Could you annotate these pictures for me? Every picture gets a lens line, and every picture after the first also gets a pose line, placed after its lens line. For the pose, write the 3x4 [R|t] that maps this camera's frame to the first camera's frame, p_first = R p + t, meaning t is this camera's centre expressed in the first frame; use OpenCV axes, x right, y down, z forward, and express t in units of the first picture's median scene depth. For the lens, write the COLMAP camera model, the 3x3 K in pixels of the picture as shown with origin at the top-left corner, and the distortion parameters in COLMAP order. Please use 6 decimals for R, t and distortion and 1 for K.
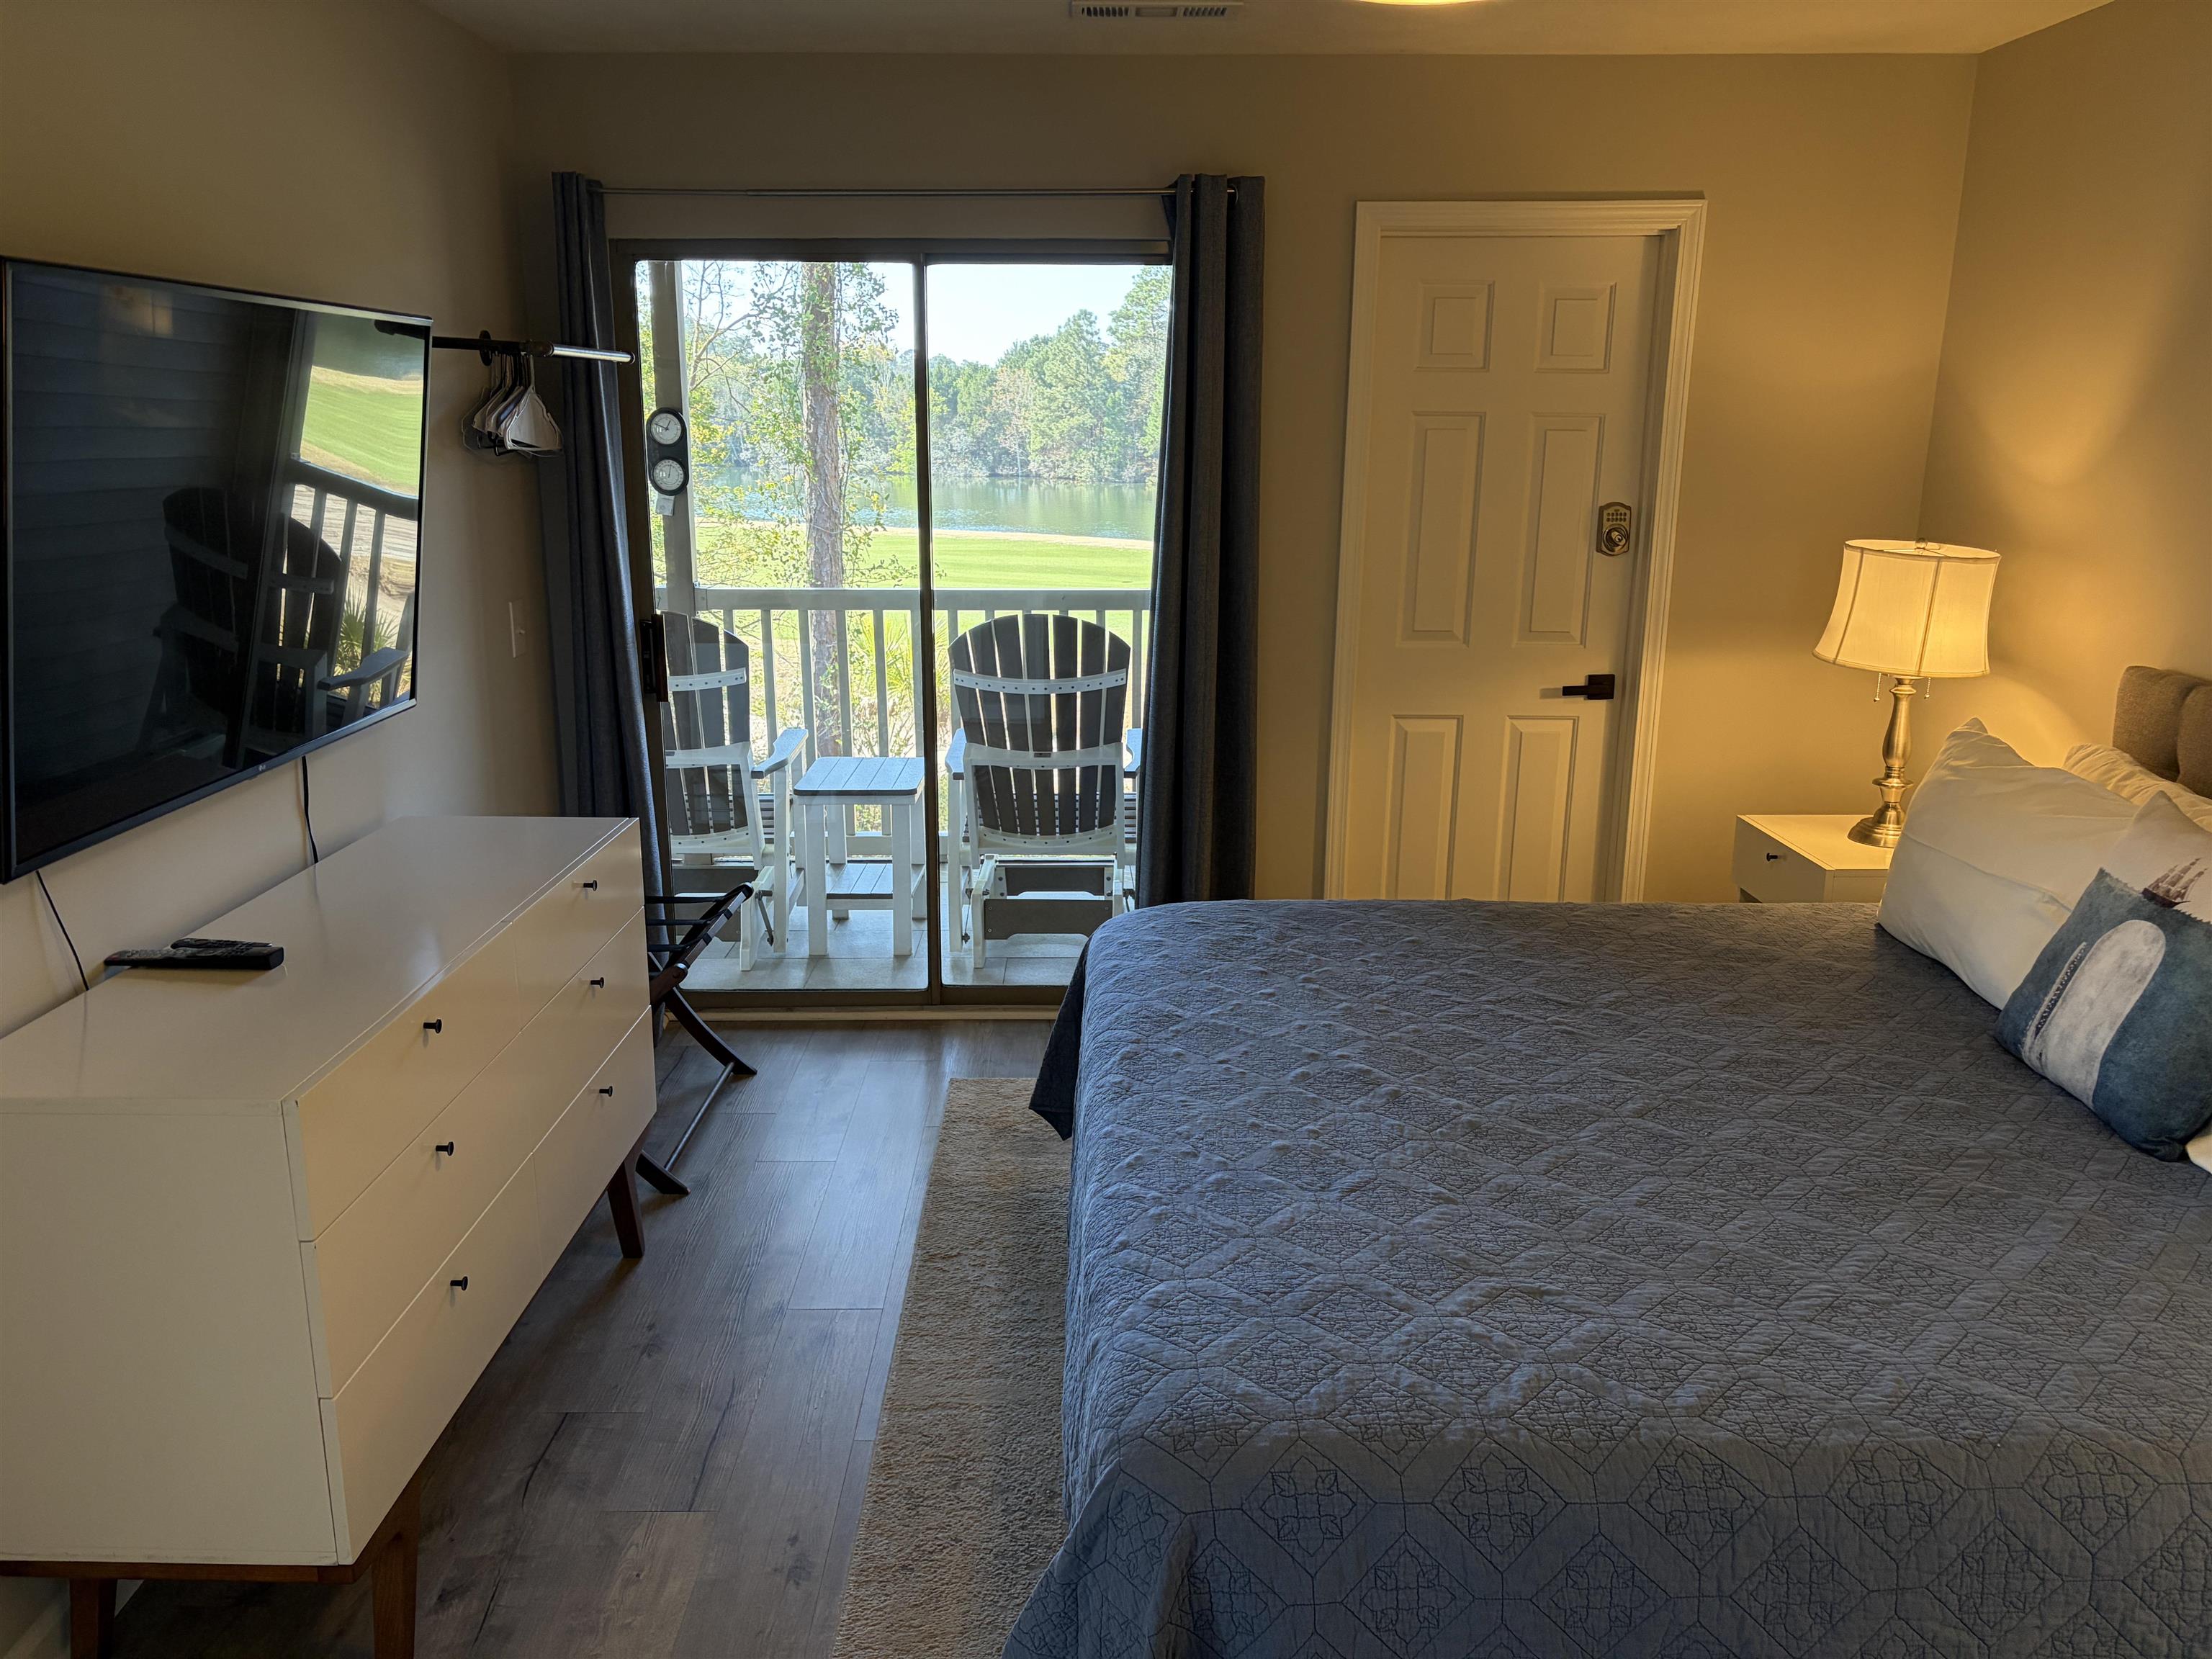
lens RADIAL K [[1669.0, 0, 1107.1], [0, 1669.0, 824.8], [0, 0, 1]] dist [0.051390, -0.052669]
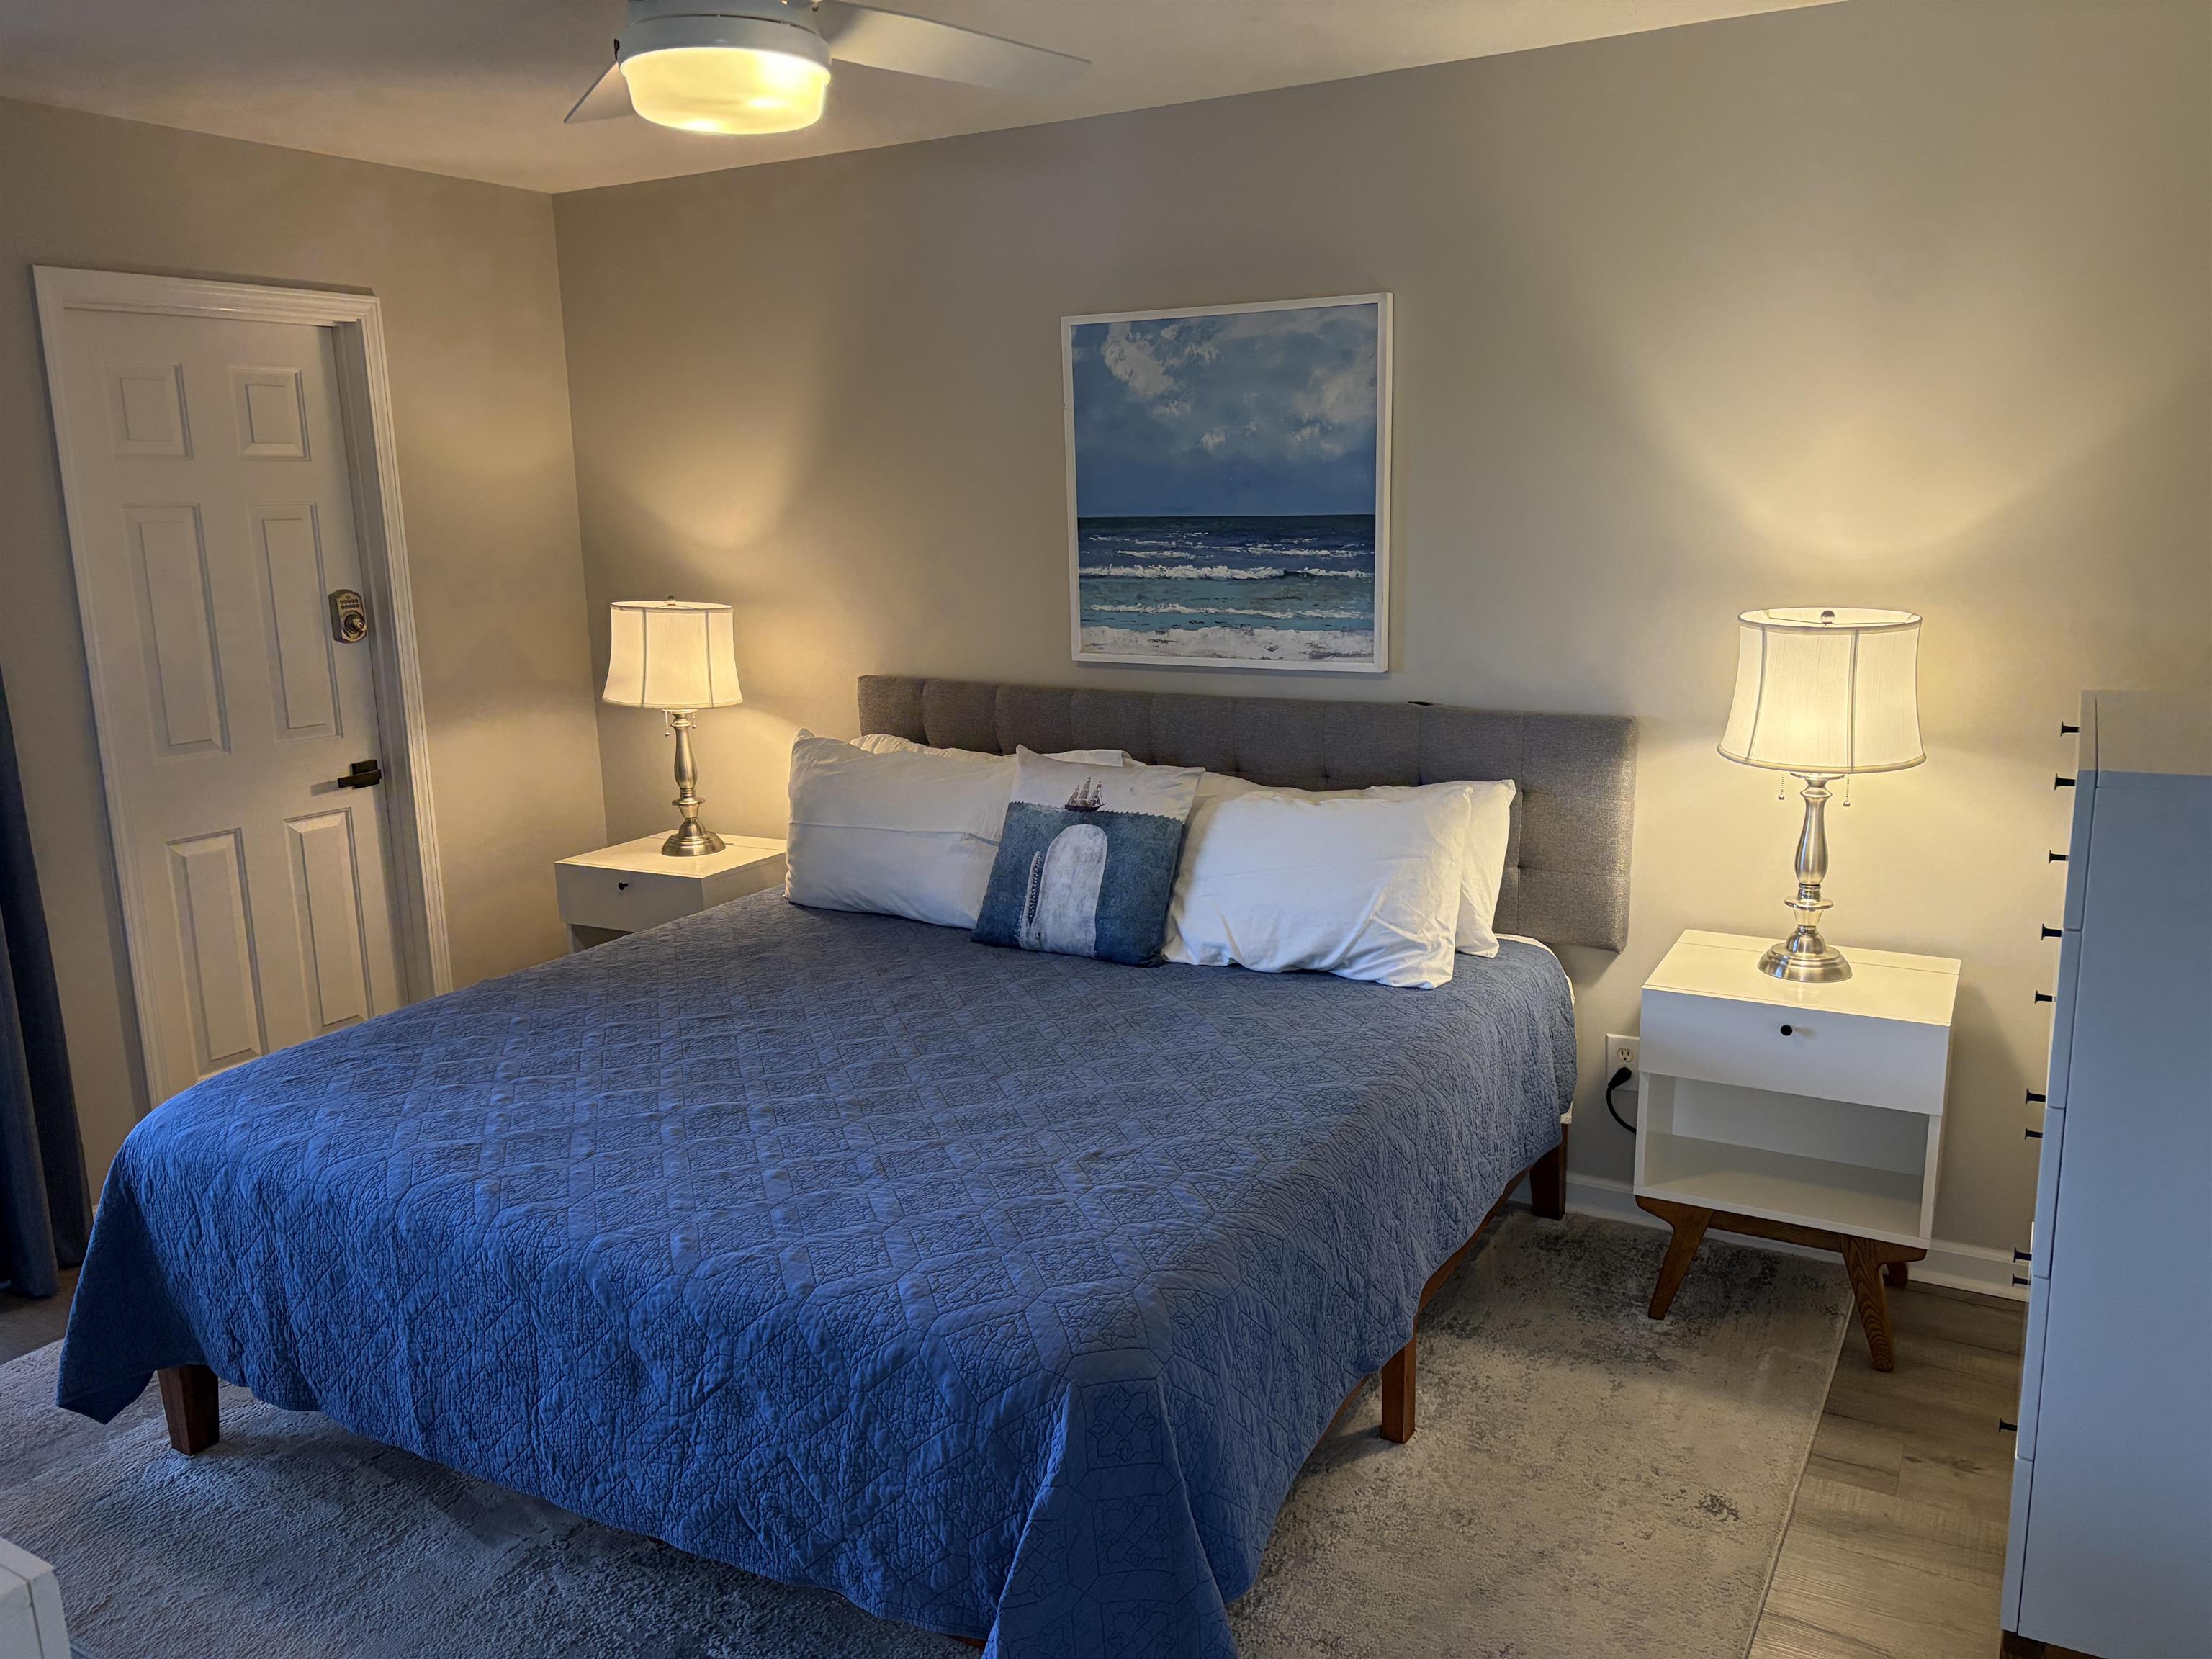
lens RADIAL K [[1669.0, 0, 1087.3], [0, 1669.0, 841.3], [0, 0, 1]] dist [0.051390, -0.052669]
pose [[0.495033, -0.199257, 0.845718, -0.421913], [0.235142, 0.967751, 0.090371, -0.040198], [-0.836451, 0.154127, 0.525922, 0.152757]]
